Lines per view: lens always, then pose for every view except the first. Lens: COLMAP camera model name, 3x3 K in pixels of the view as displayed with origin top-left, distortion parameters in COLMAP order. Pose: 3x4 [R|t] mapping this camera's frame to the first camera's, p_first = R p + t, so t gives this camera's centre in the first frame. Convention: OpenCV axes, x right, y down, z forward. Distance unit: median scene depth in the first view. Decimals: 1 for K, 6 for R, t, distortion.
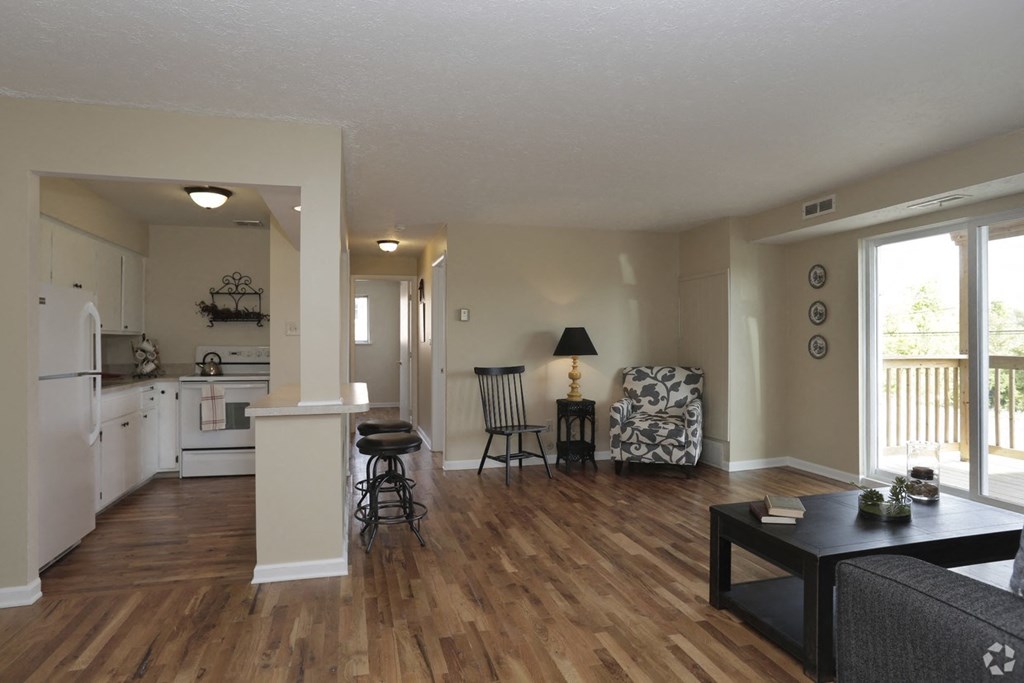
lens RADIAL K [[573.0, 0, 512.0], [0, 573.0, 341.5], [0, 0, 1]] dist [-0.076486, 0.050634]
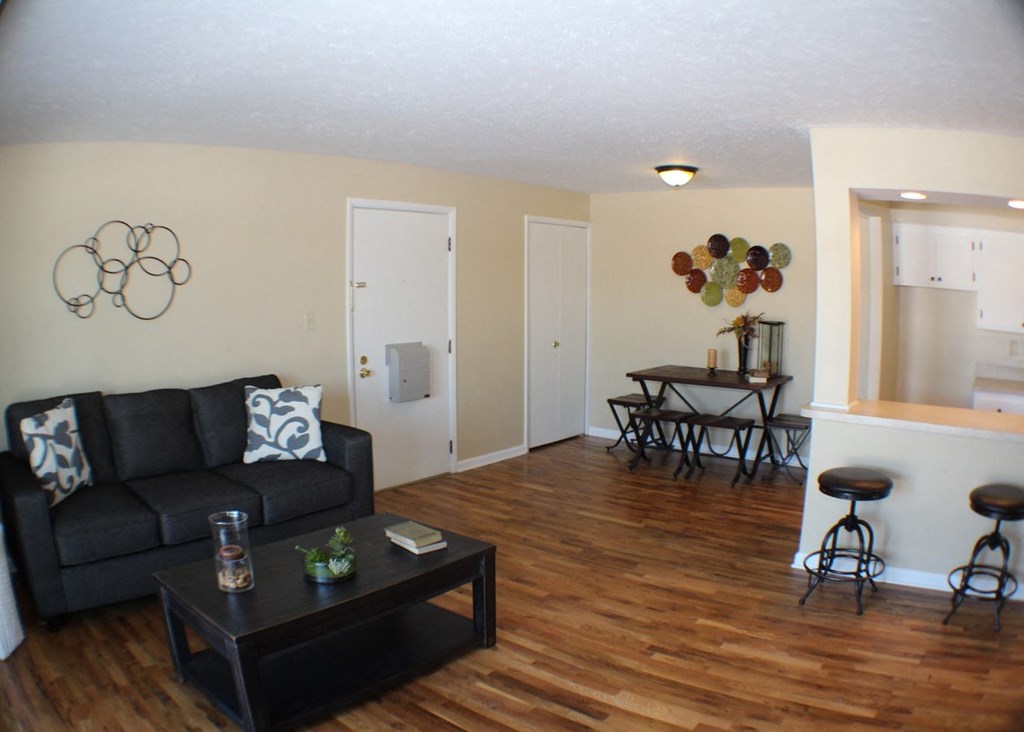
lens RADIAL K [[744.7, 0, 512.0], [0, 744.7, 366.0], [0, 0, 1]] dist [-0.000007, 0.000040]
pose [[-0.818450, 0.066950, -0.570664, 0.889676], [0.005591, 0.994069, 0.108605, -0.098747], [0.574550, 0.085697, -0.813971, 1.818187]]
